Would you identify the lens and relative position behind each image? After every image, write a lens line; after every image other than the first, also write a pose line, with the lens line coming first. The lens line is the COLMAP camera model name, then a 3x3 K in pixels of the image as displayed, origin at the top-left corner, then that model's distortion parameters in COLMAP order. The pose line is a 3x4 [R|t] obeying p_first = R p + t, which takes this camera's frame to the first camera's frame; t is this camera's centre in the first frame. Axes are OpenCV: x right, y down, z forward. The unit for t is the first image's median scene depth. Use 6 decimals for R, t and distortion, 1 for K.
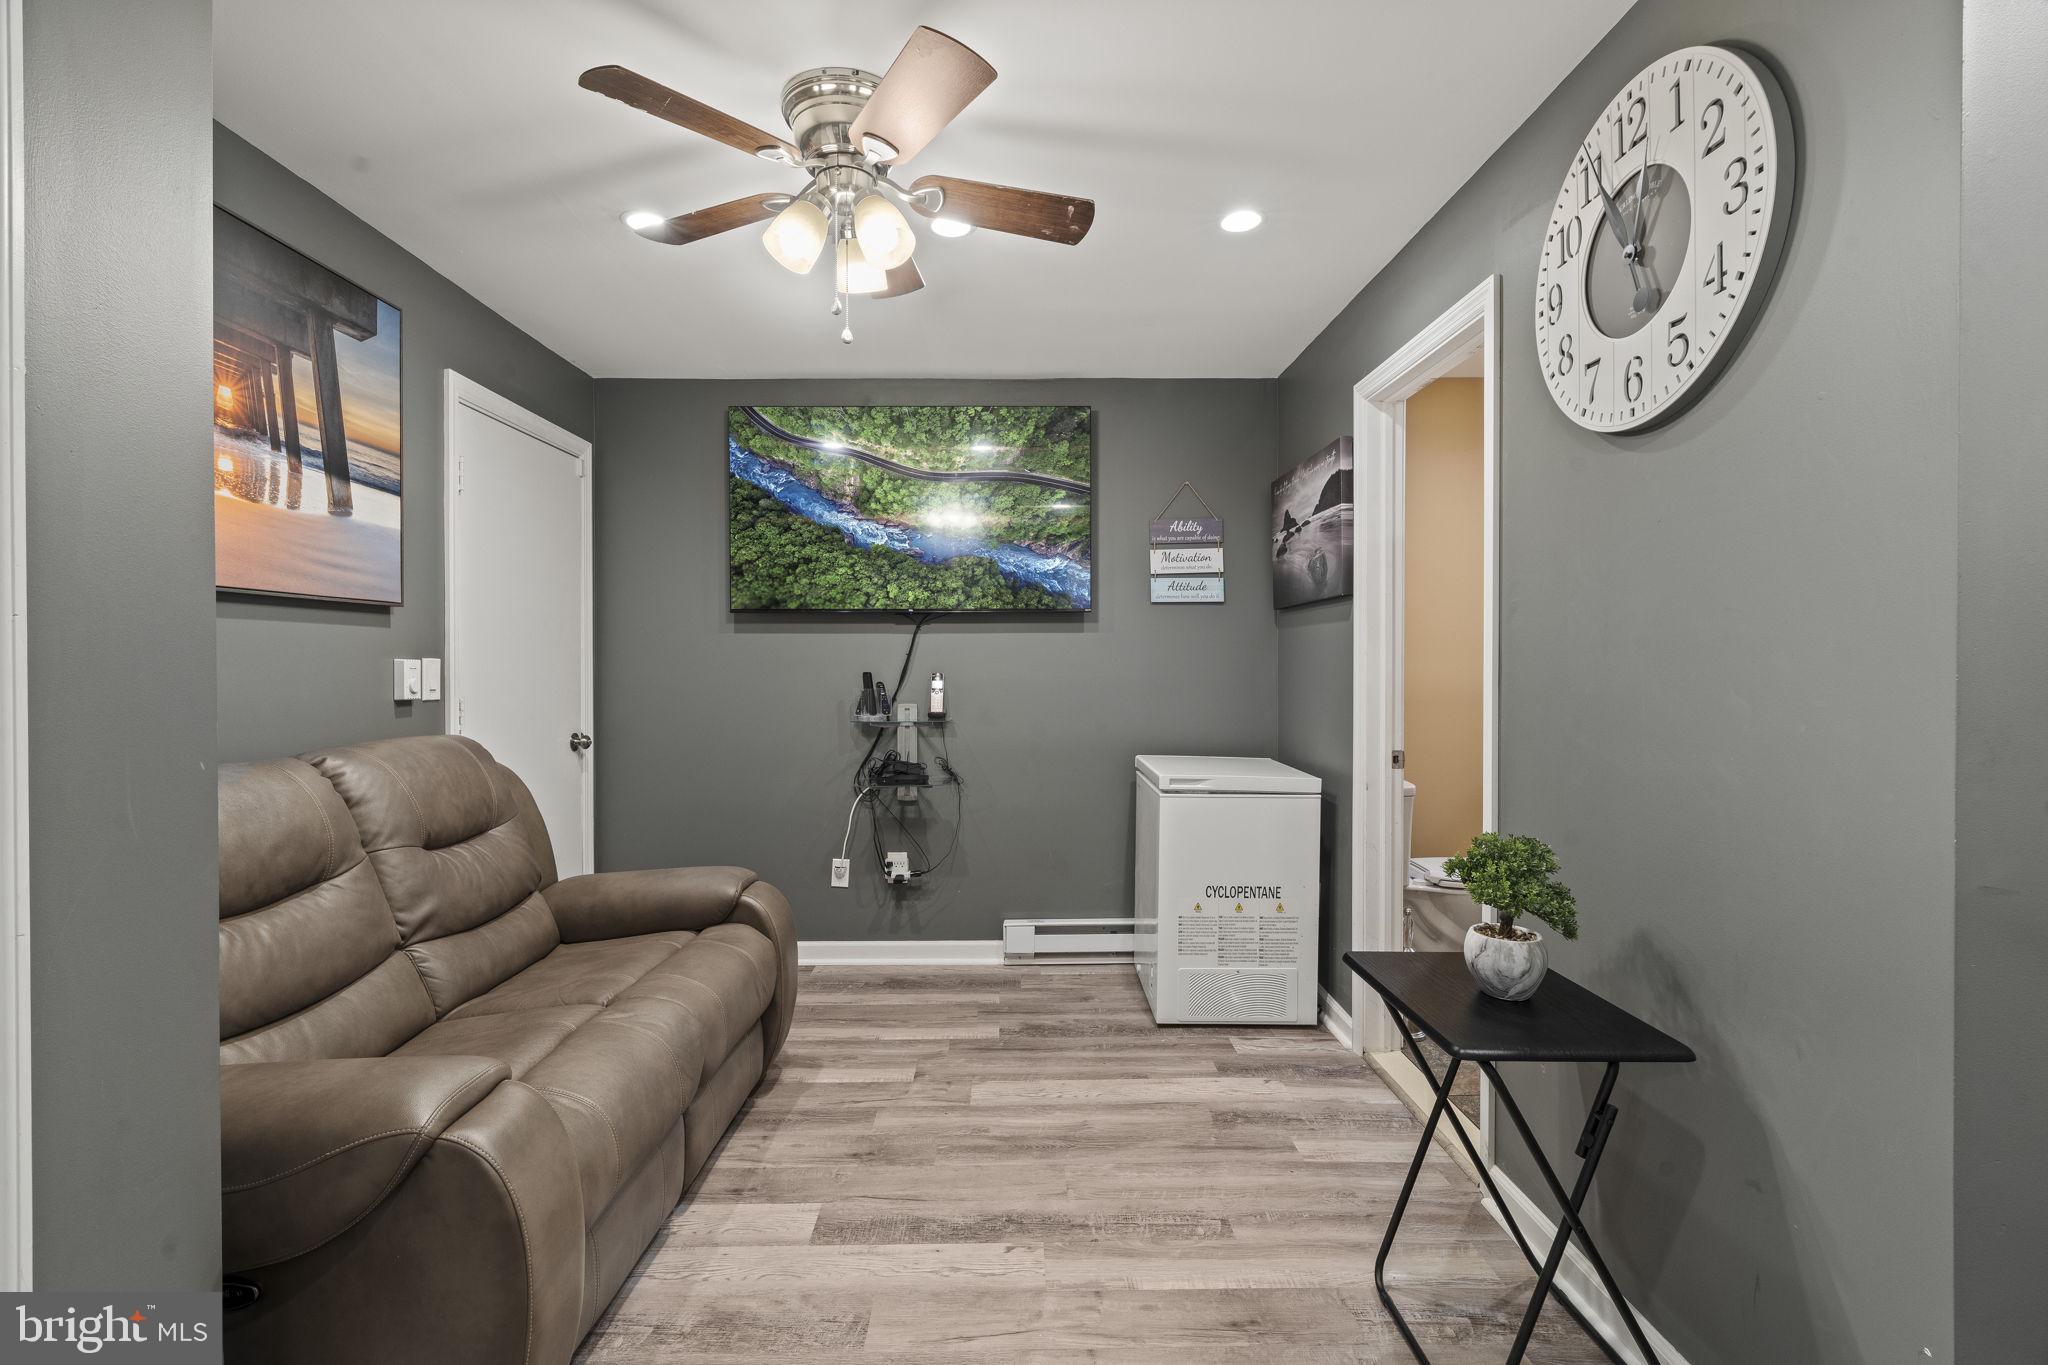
lens RADIAL K [[917.3, 0, 1017.7], [0, 917.3, 675.8], [0, 0, 1]] dist [-0.001935, 0.000211]
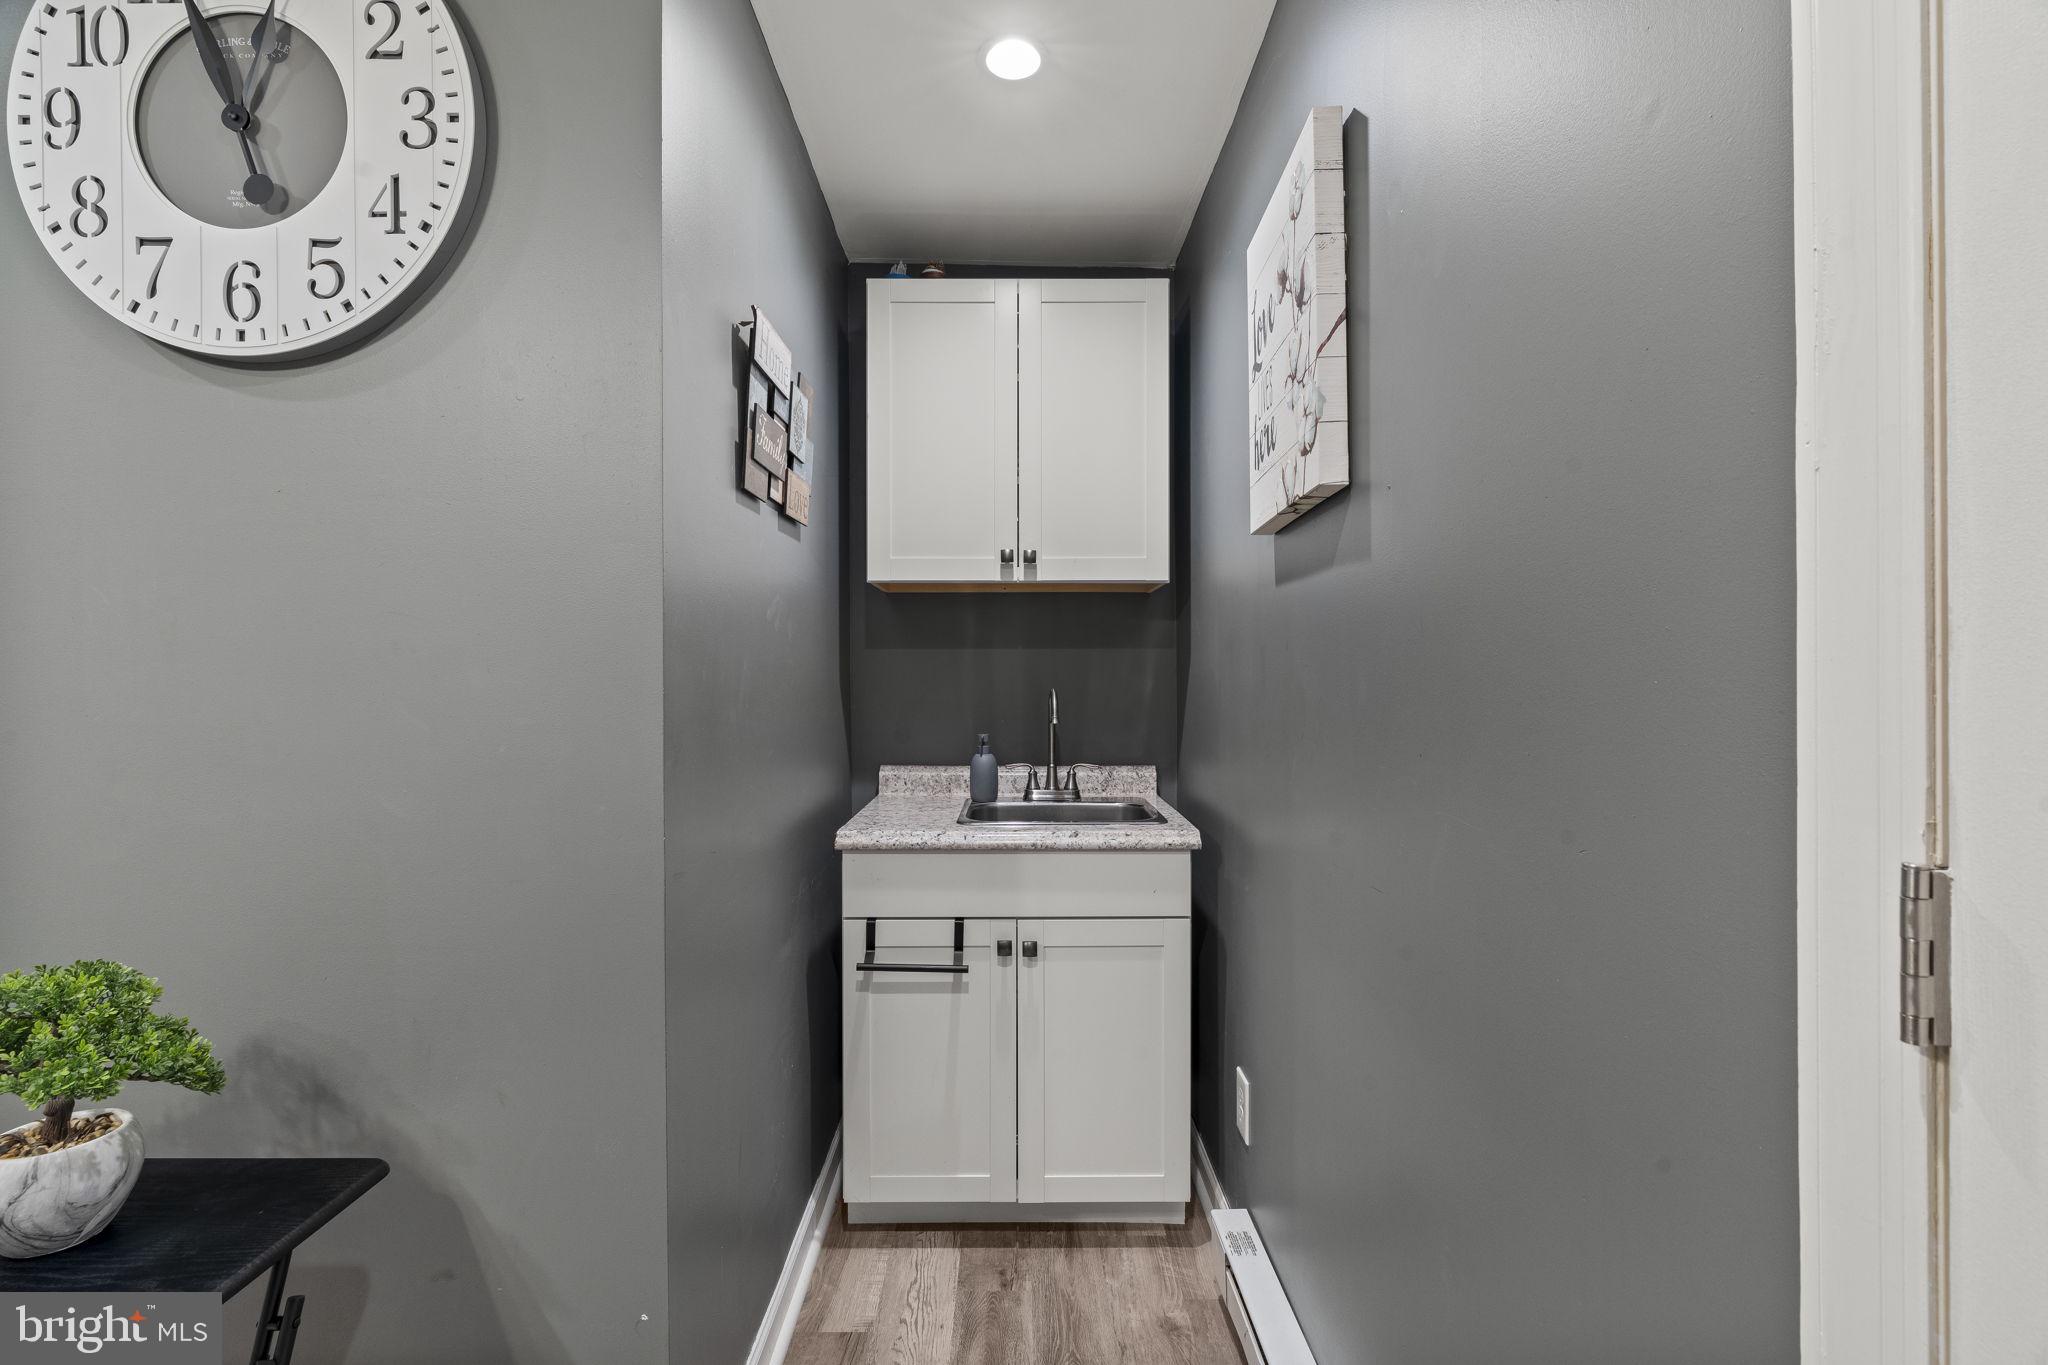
lens RADIAL K [[917.3, 0, 1017.7], [0, 917.3, 675.8], [0, 0, 1]] dist [-0.001935, 0.000211]
pose [[0.005054, -0.000721, 0.999987, -0.057139], [0.015658, 0.999877, 0.000642, -0.006860], [-0.999865, 0.015655, 0.005064, 0.383025]]
